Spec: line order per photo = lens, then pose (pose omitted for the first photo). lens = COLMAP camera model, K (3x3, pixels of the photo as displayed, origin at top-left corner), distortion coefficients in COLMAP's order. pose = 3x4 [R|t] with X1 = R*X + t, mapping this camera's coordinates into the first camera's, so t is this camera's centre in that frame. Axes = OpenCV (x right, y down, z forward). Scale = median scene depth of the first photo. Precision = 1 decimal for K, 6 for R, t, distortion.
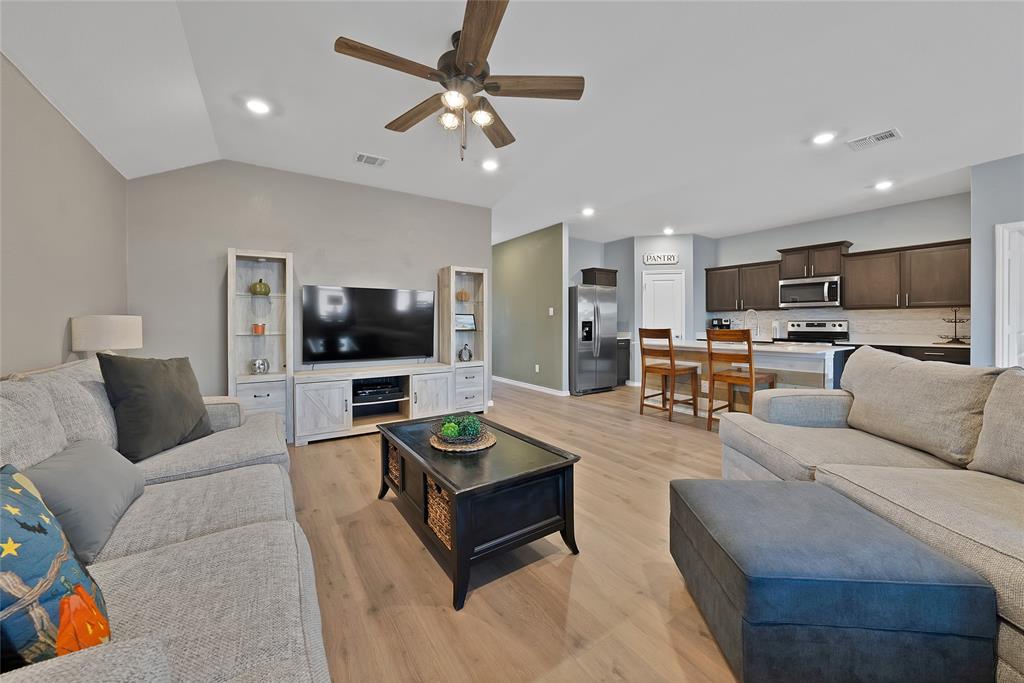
lens RADIAL K [[373.7, 0, 512.7], [0, 373.7, 322.1], [0, 0, 1]] dist [-0.000869, 0.000177]
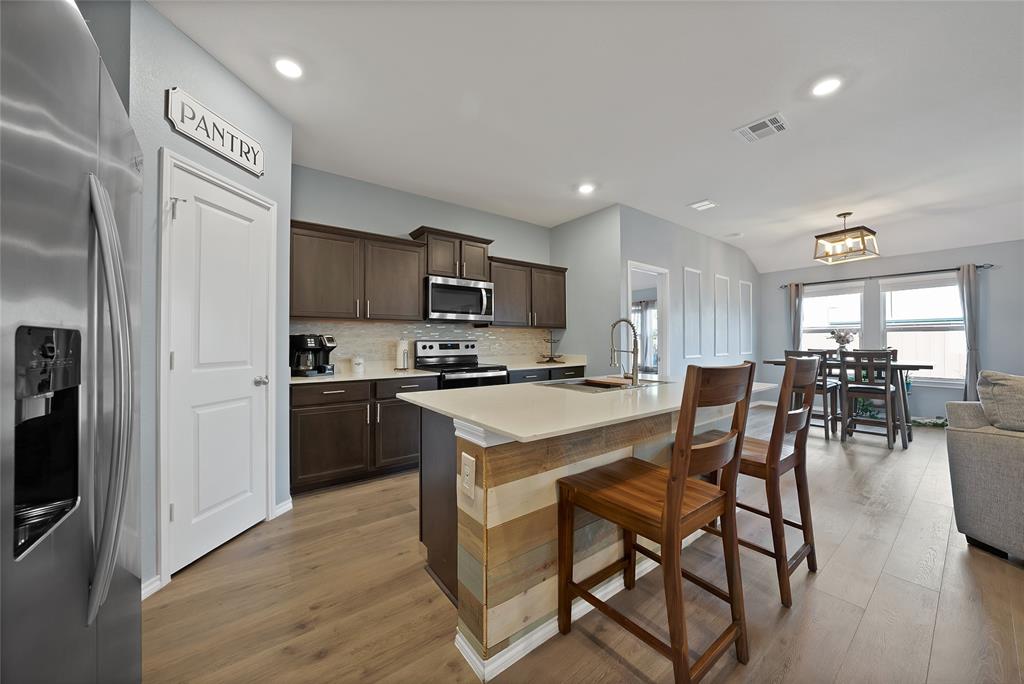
lens RADIAL K [[366.6, 0, 508.6], [0, 366.6, 338.3], [0, 0, 1]] dist [-0.018238, 0.000146]
pose [[-0.058684, 0.011165, 0.998214, 0.108405], [-0.000039, 0.999937, -0.011187, 0.000189], [-0.998277, -0.000695, -0.058680, 0.992730]]
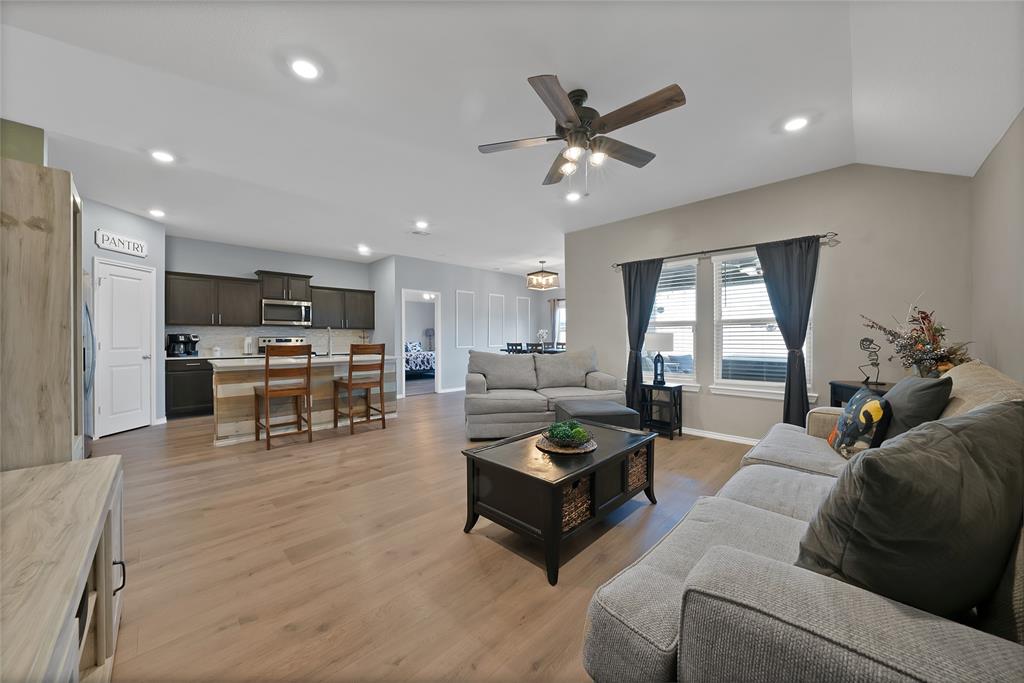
lens RADIAL K [[361.7, 0, 508.7], [0, 361.7, 338.6], [0, 0, 1]] dist [-0.015458, 0.000099]
pose [[-0.193051, -0.000678, 0.981189, -0.470673], [0.000823, 0.999999, 0.000852, 0.001113], [-0.981188, 0.000972, -0.193050, 0.558590]]
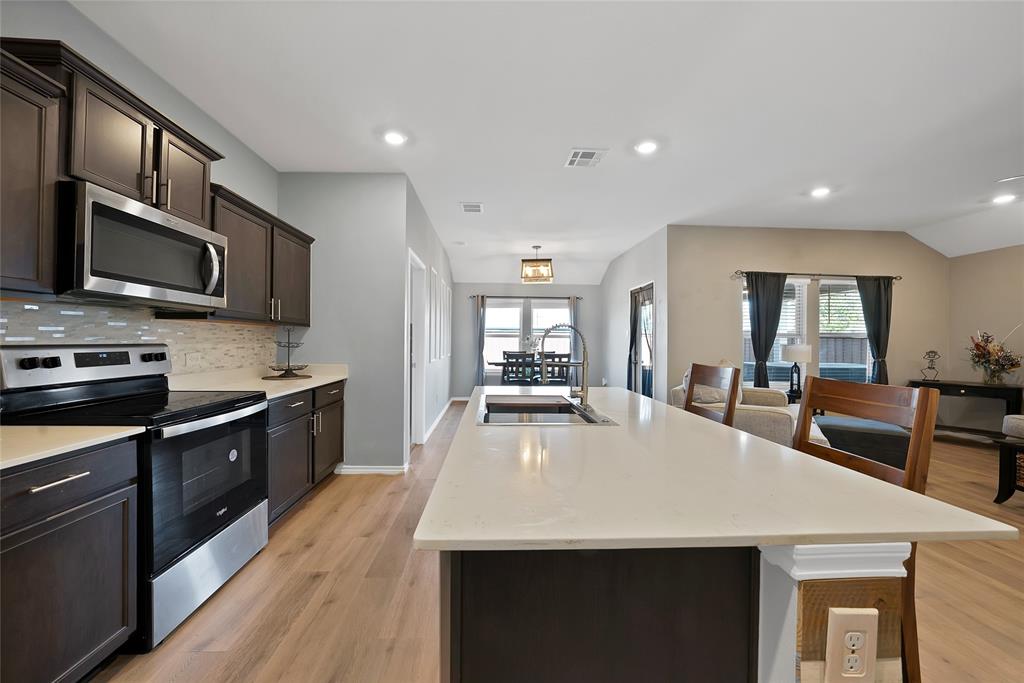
lens RADIAL K [[373.5, 0, 510.2], [0, 373.5, 337.8], [0, 0, 1]] dist [-0.014494, 0.000329]
pose [[-0.857160, -0.000575, 0.515050, 0.389330], [-0.008642, 0.999875, -0.013266, -0.008978], [-0.514977, -0.015822, -0.857058, 1.164493]]
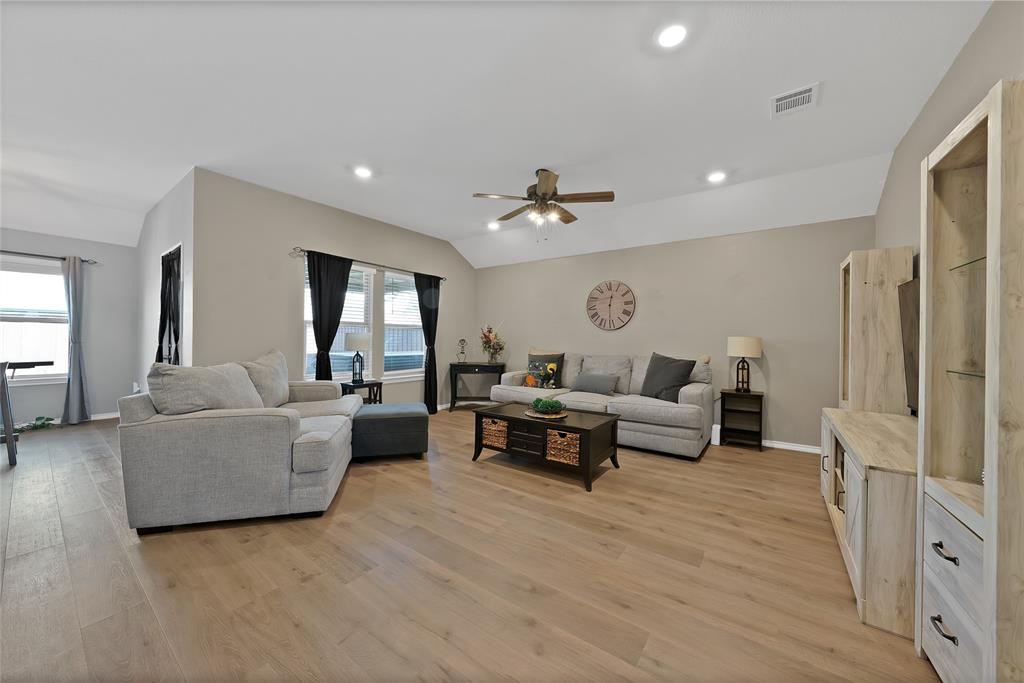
lens RADIAL K [[361.7, 0, 508.7], [0, 361.7, 338.6], [0, 0, 1]] dist [-0.015458, 0.000099]
pose [[-0.938689, -0.008544, -0.344658, 0.222974], [-0.008059, 0.999963, -0.002840, 0.001462], [0.344670, 0.000111, -0.938724, 0.973063]]
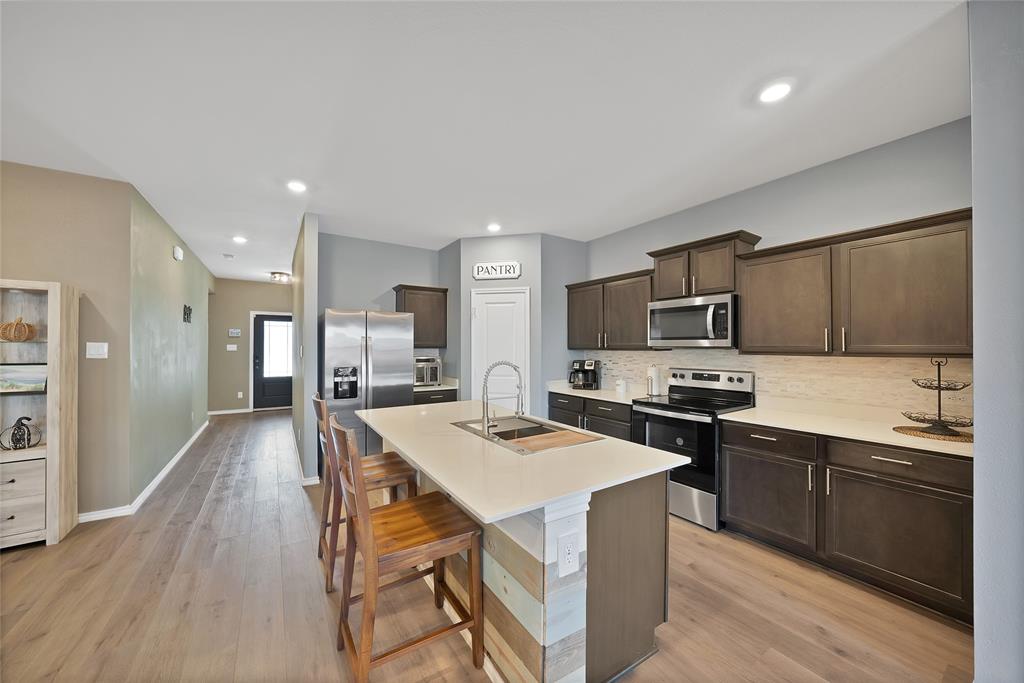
lens RADIAL K [[365.5, 0, 497.1], [0, 365.5, 343.6], [0, 0, 1]] dist [-0.031449, 0.008696]
pose [[0.999262, 0.000947, -0.038404, 0.538454], [-0.001202, 0.999977, -0.006628, -0.043985], [0.038397, 0.006669, 0.999240, 0.442318]]
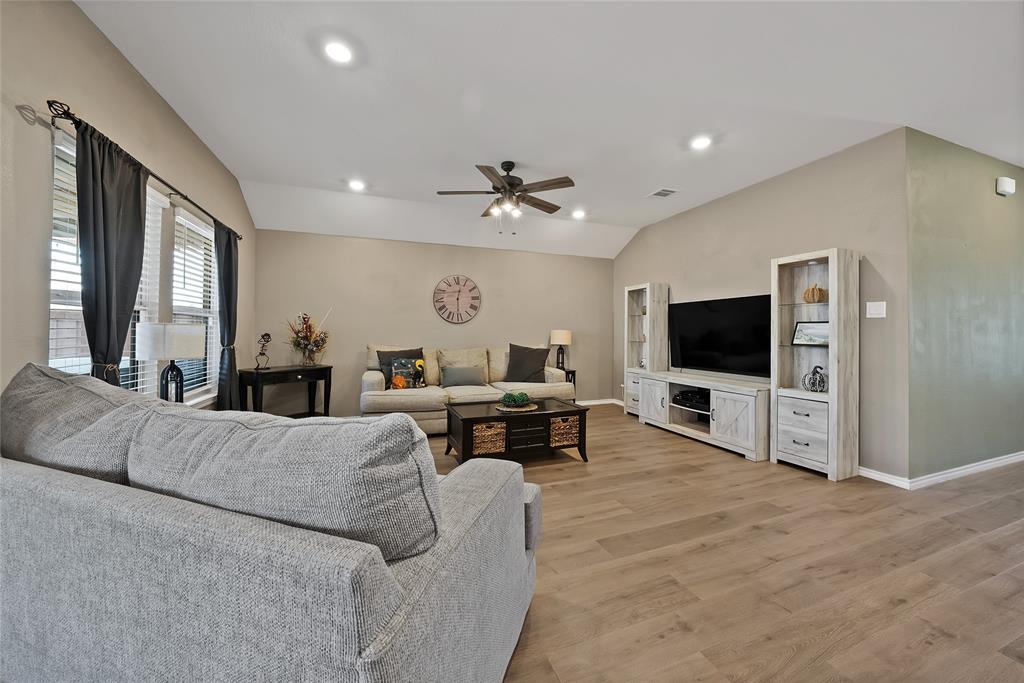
lens RADIAL K [[368.7, 0, 510.7], [0, 368.7, 331.2], [0, 0, 1]] dist [-0.013767, 0.000267]
pose [[-0.232418, -0.003818, -0.972609, 0.573837], [-0.002356, 0.999992, -0.003363, -0.001385], [0.972613, 0.001509, -0.232425, 0.548204]]
